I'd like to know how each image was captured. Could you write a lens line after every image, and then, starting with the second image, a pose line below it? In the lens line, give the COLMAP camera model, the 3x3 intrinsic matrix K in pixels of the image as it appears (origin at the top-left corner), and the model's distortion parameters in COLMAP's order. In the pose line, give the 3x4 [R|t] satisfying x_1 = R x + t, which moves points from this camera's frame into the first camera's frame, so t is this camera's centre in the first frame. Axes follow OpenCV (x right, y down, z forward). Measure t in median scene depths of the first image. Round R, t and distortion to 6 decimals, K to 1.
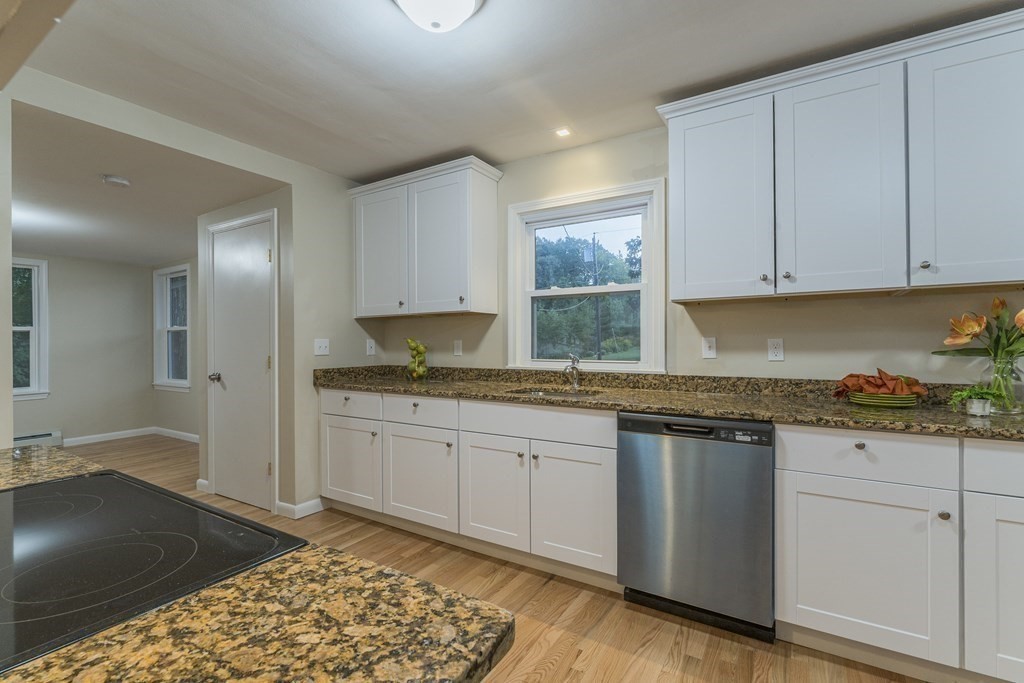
lens RADIAL K [[458.5, 0, 516.5], [0, 458.5, 339.7], [0, 0, 1]] dist [-0.002026, -0.000112]
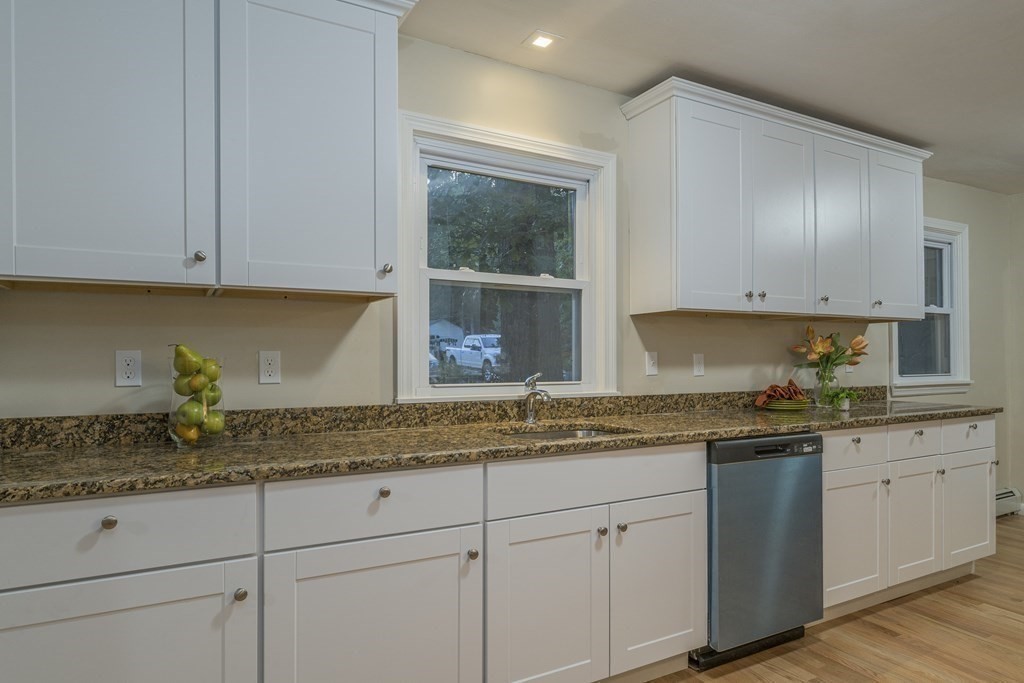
lens RADIAL K [[612.0, 0, 519.0], [0, 612.0, 357.0], [0, 0, 1]] dist [0.000379, -0.000356]
pose [[0.492200, 0.003133, 0.870477, -0.701615], [-0.008017, 0.999967, 0.000934, 0.006150], [-0.870445, -0.007438, 0.492209, 0.599745]]
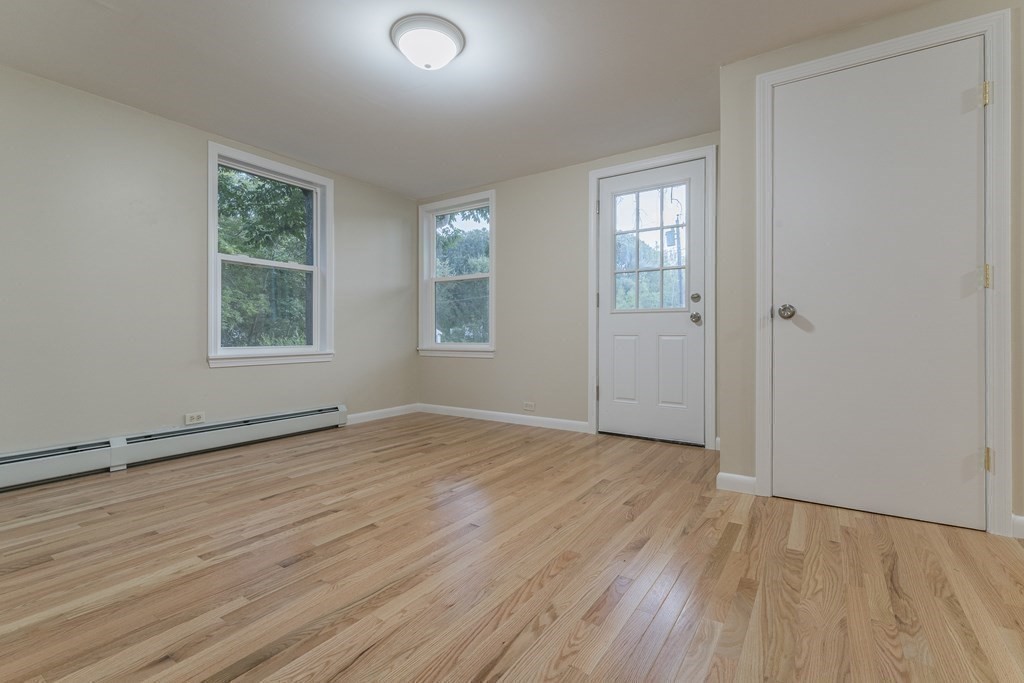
lens RADIAL K [[458.5, 0, 516.5], [0, 458.5, 339.7], [0, 0, 1]] dist [-0.002026, -0.000112]
pose [[0.999585, 0.008274, -0.027600, -1.373497], [-0.007905, 0.999878, 0.013438, 0.157701], [0.027707, -0.013214, 0.999529, 0.482624]]
